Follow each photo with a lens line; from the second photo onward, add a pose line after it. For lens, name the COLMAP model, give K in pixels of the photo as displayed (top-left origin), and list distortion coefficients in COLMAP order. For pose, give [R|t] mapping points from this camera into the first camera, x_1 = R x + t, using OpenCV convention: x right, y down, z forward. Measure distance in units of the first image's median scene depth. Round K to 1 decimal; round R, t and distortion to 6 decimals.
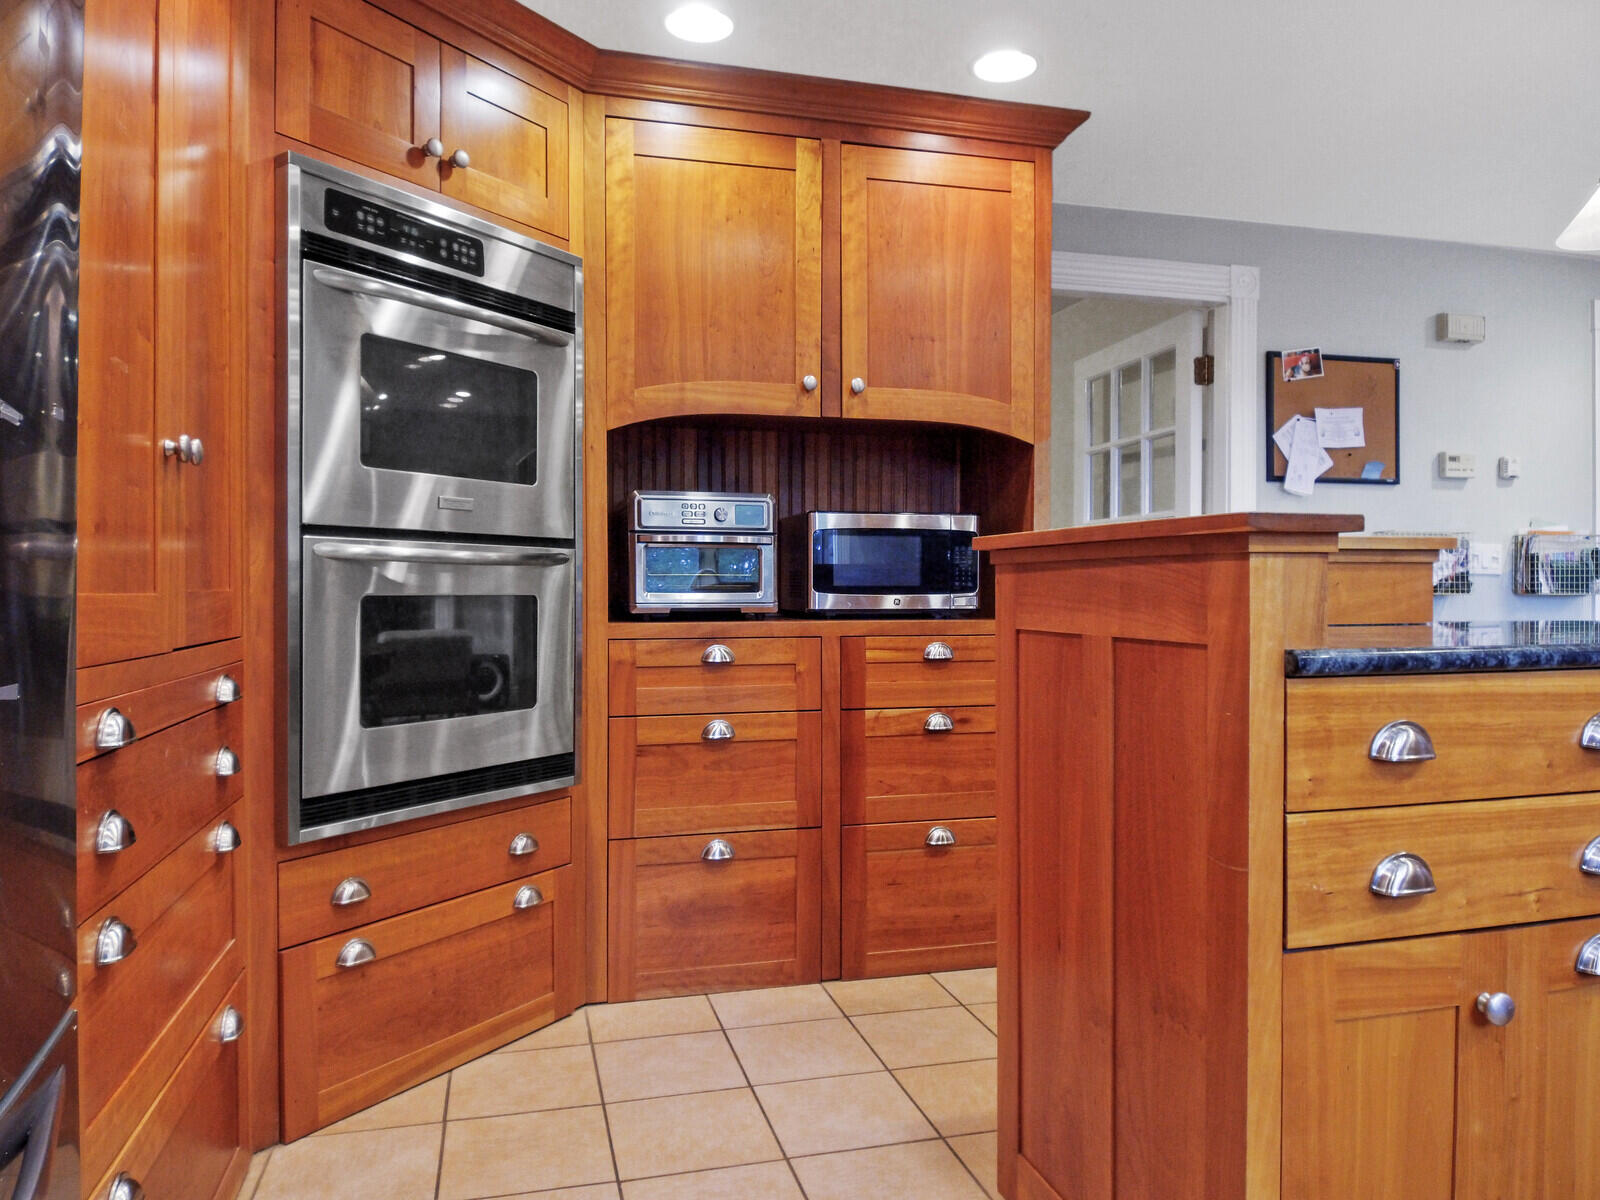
lens RADIAL K [[1102.2, 0, 800.0], [0, 1102.2, 600.0], [0, 0, 1]] dist [0.008834, -0.037558]
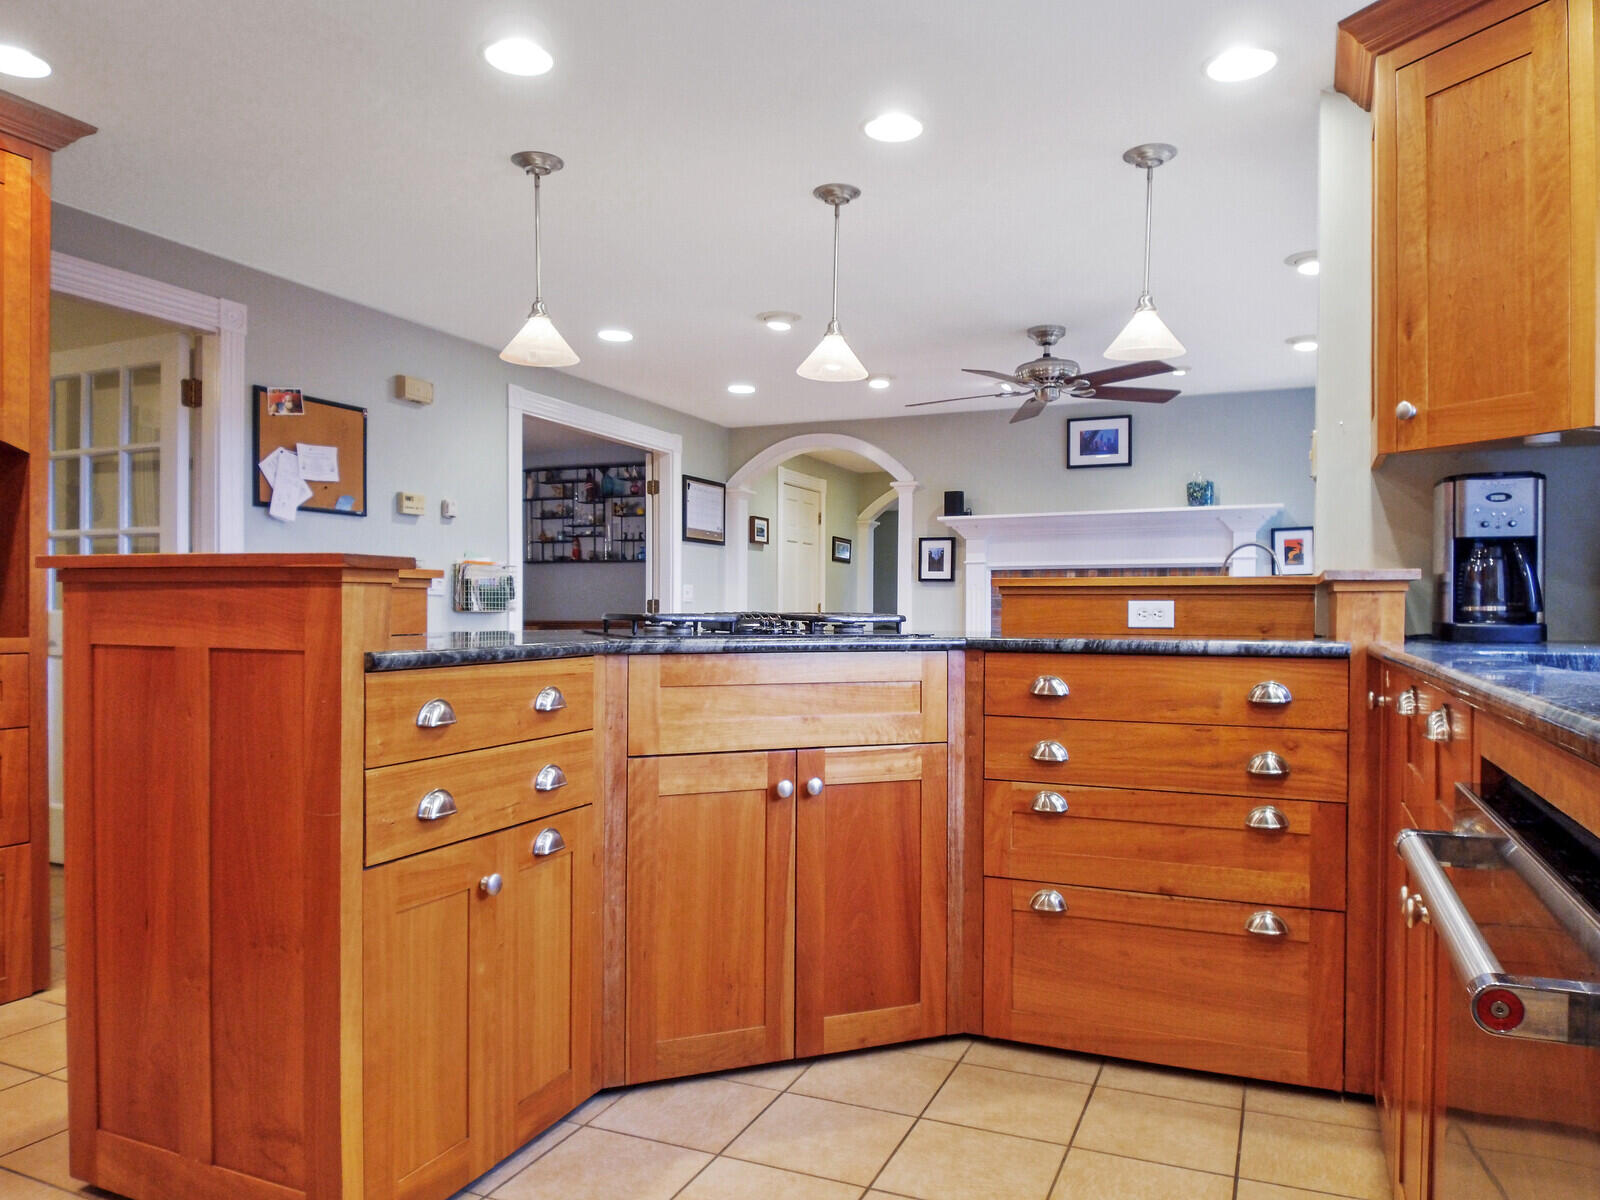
lens RADIAL K [[1102.2, 0, 800.0], [0, 1102.2, 600.0], [0, 0, 1]] dist [0.008834, -0.037558]
pose [[0.619809, 0.009781, 0.784692, -0.276440], [0.001452, 0.999906, -0.013610, -0.001015], [-0.784751, 0.009575, 0.619737, -0.261319]]
